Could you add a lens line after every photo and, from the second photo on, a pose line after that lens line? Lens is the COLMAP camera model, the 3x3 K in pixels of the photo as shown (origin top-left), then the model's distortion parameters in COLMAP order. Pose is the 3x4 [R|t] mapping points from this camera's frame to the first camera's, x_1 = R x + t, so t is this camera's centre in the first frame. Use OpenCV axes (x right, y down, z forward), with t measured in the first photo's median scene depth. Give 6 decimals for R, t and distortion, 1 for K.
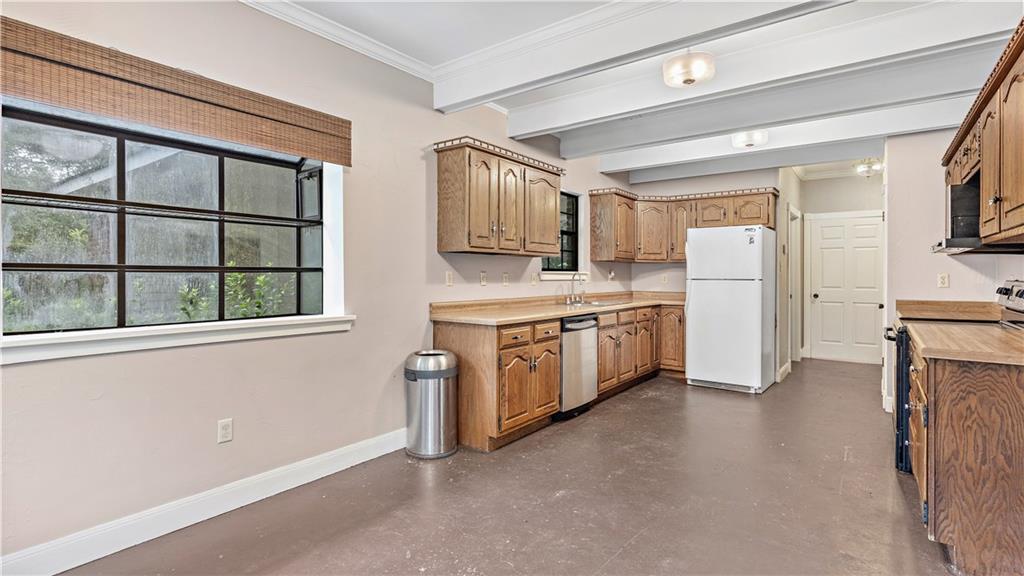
lens RADIAL K [[495.2, 0, 510.3], [0, 495.2, 283.5], [0, 0, 1]] dist [0.000937, 0.000366]
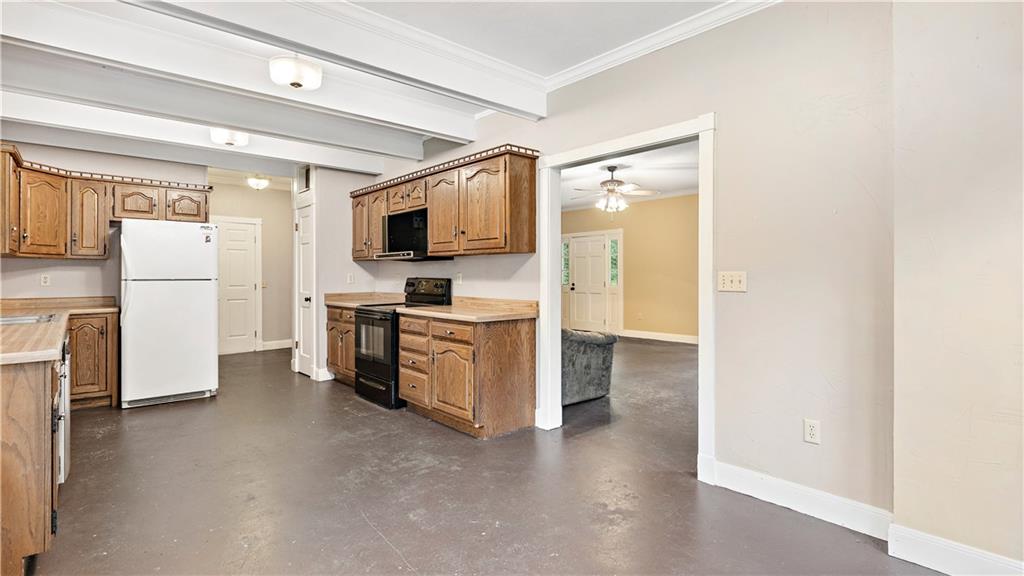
lens RADIAL K [[495.2, 0, 512.1], [0, 495.2, 277.3], [0, 0, 1]] dist [0.000937, 0.000366]
pose [[0.187261, -0.006285, 0.982290, -0.346474], [0.018368, 0.999827, 0.002896, -0.003686], [-0.982139, 0.017500, 0.187344, 0.231710]]
